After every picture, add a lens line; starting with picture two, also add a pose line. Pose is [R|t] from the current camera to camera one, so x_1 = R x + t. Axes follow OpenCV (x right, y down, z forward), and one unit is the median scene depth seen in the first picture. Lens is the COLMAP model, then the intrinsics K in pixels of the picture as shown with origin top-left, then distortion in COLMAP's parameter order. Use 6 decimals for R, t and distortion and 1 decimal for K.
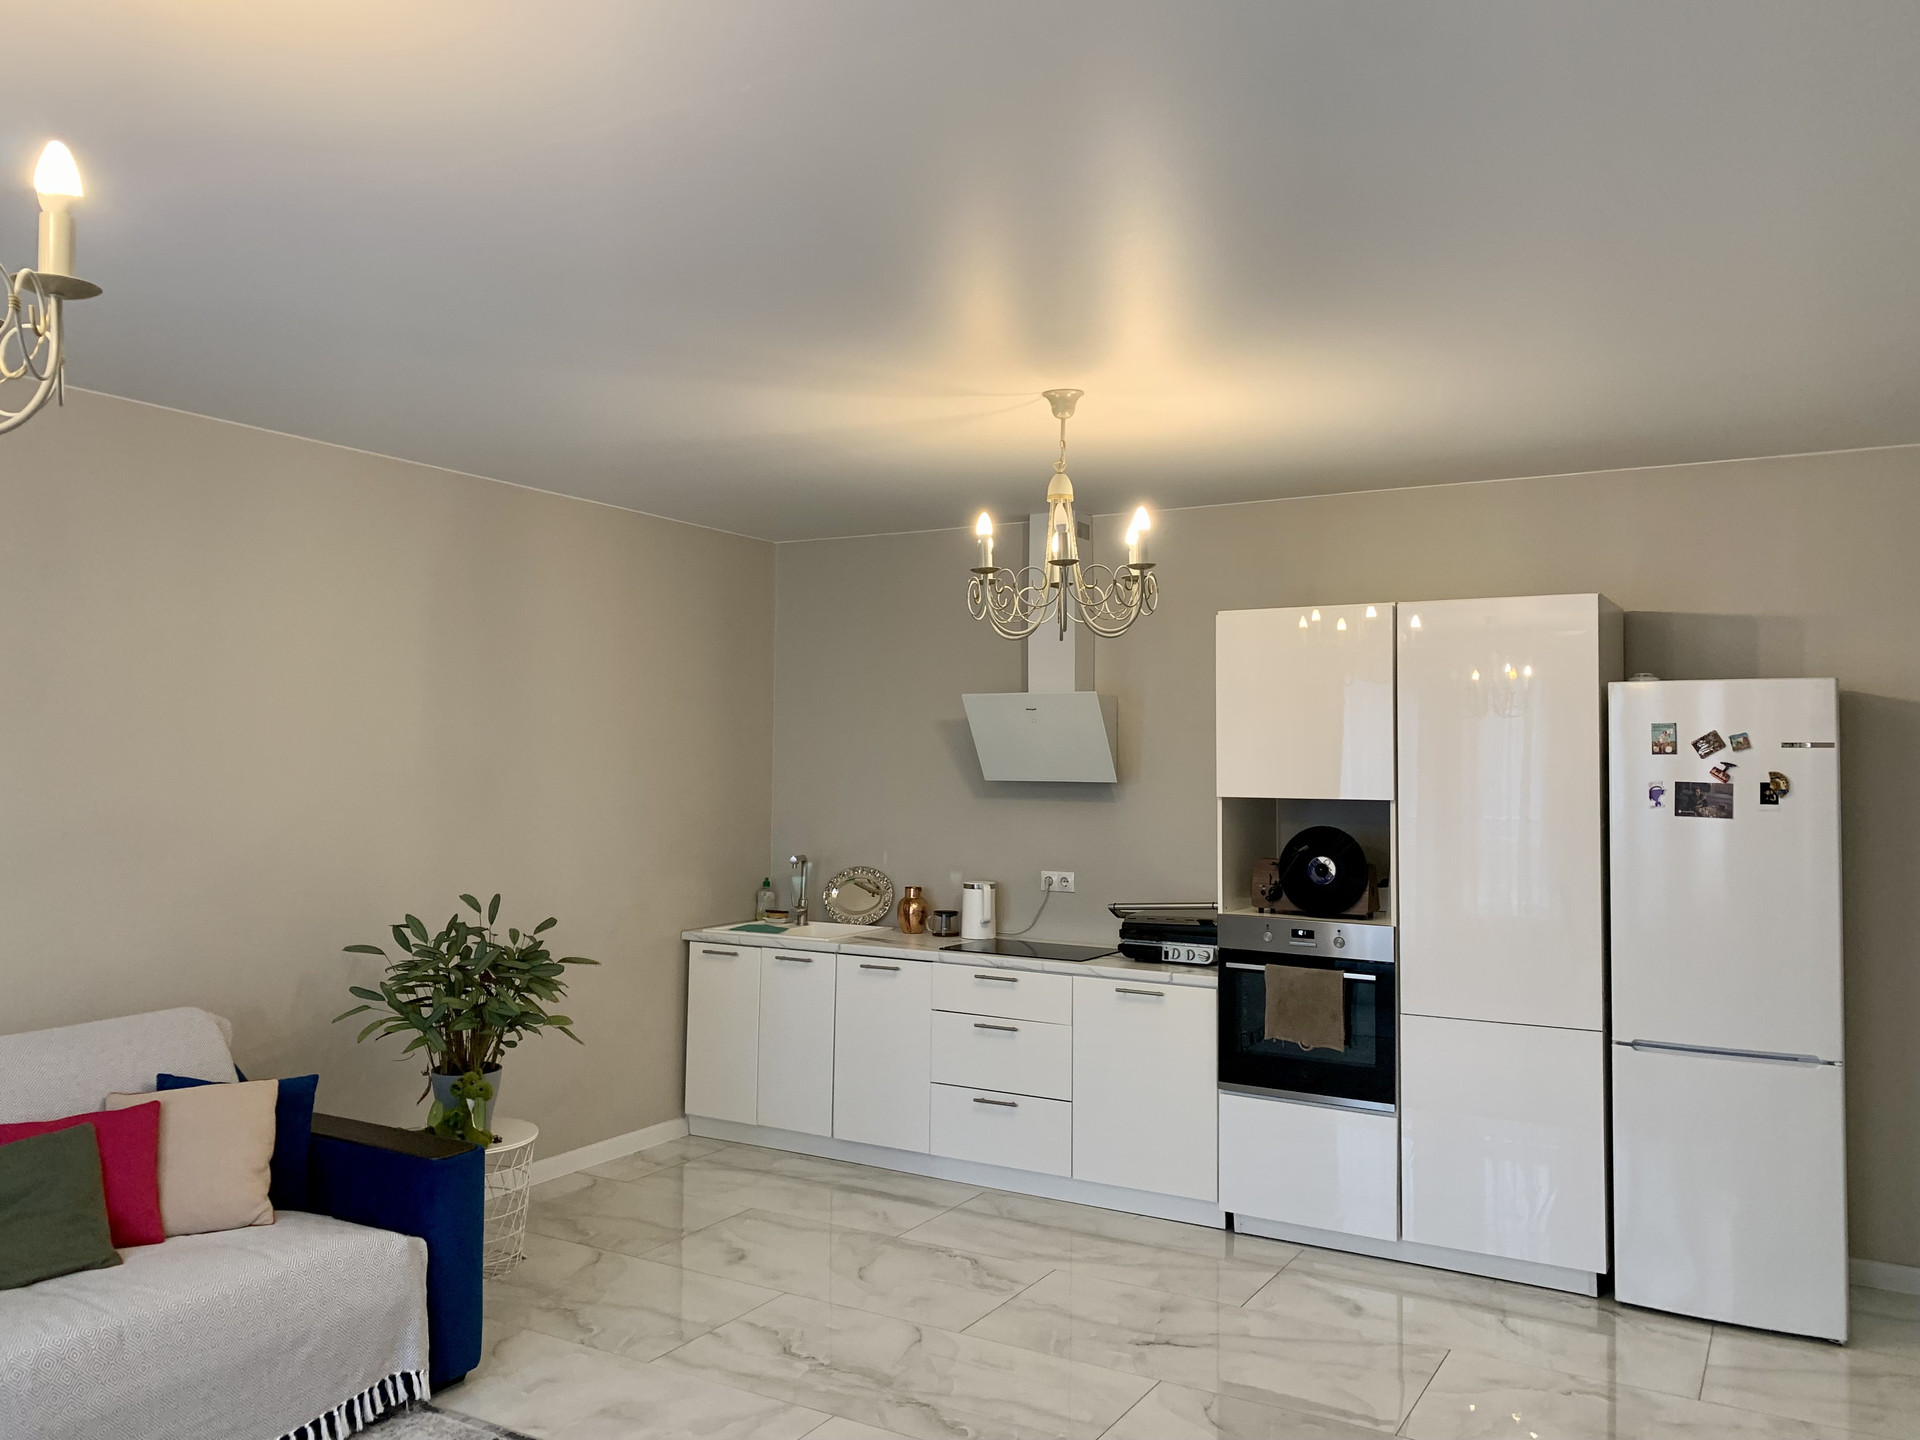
lens RADIAL K [[1484.8, 0, 957.8], [0, 1484.8, 719.9], [0, 0, 1]] dist [0.033317, 0.001667]
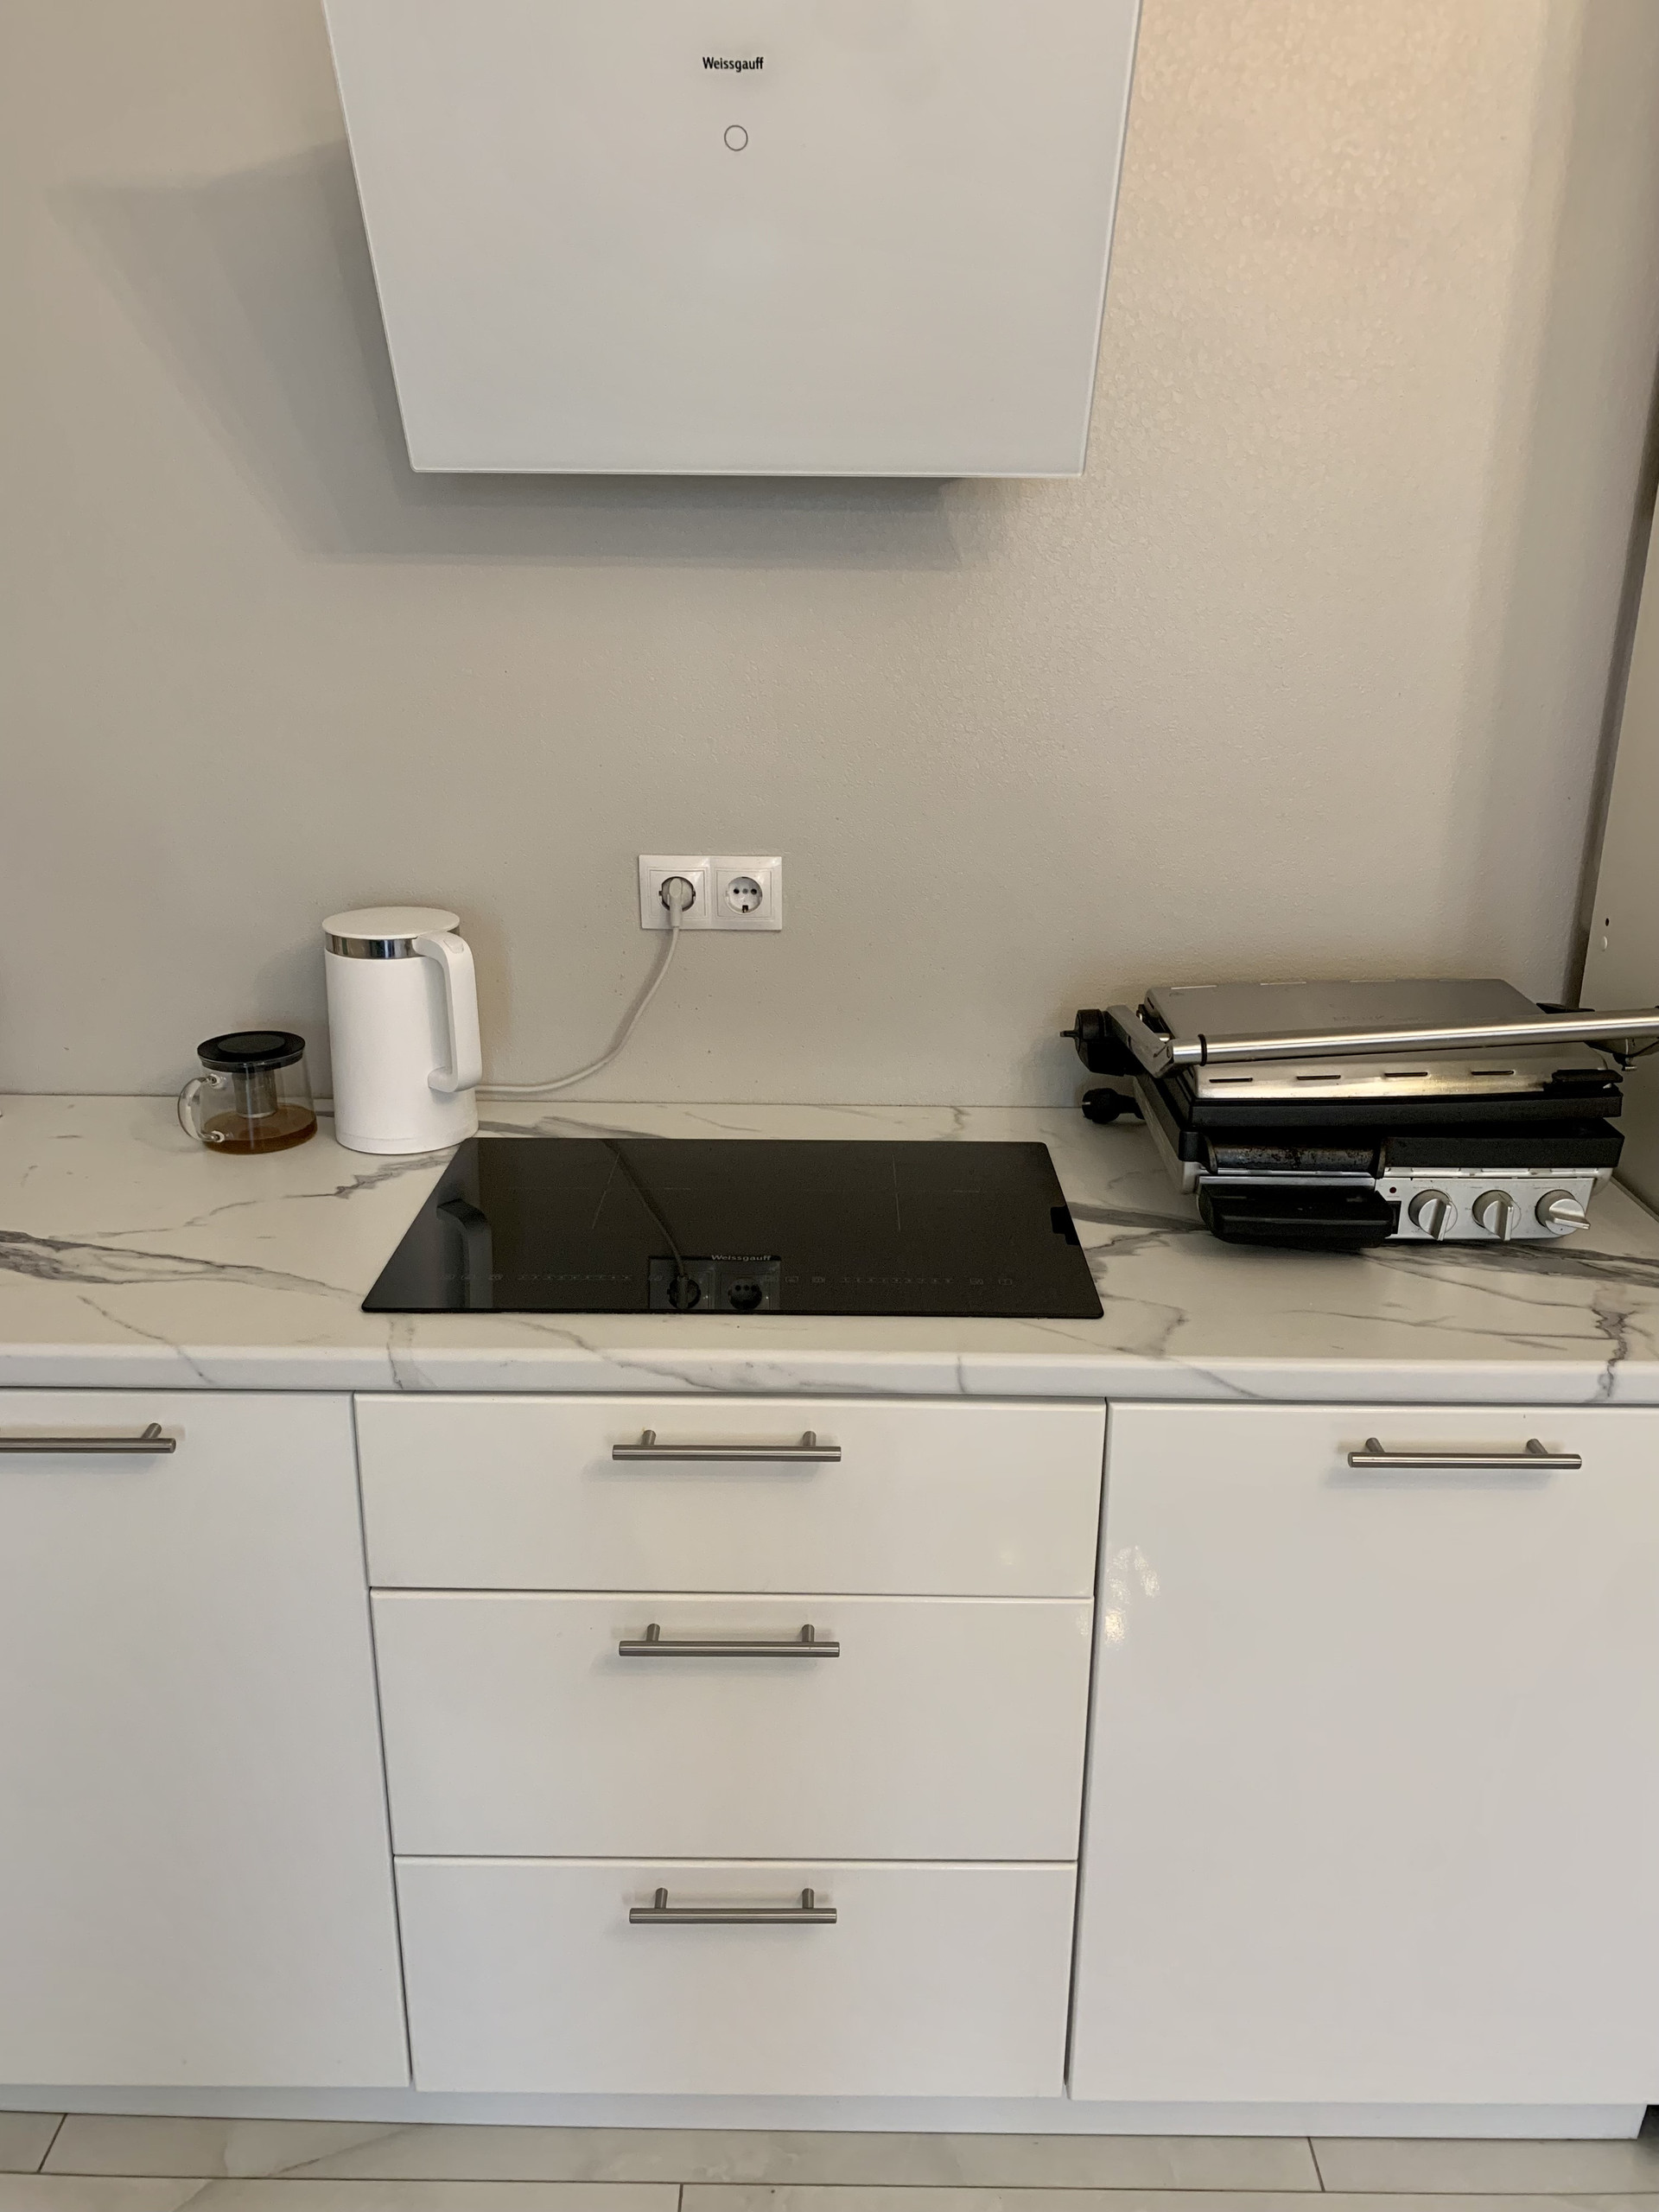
lens RADIAL K [[1710.6, 0, 829.6], [0, 1710.6, 1093.4], [0, 0, 1]] dist [0.033317, 0.001667]
pose [[0.867689, -0.164107, 0.469237, -0.061829], [-0.009179, 0.938487, 0.345193, 0.038157], [-0.497022, -0.303828, 0.812809, 0.738712]]
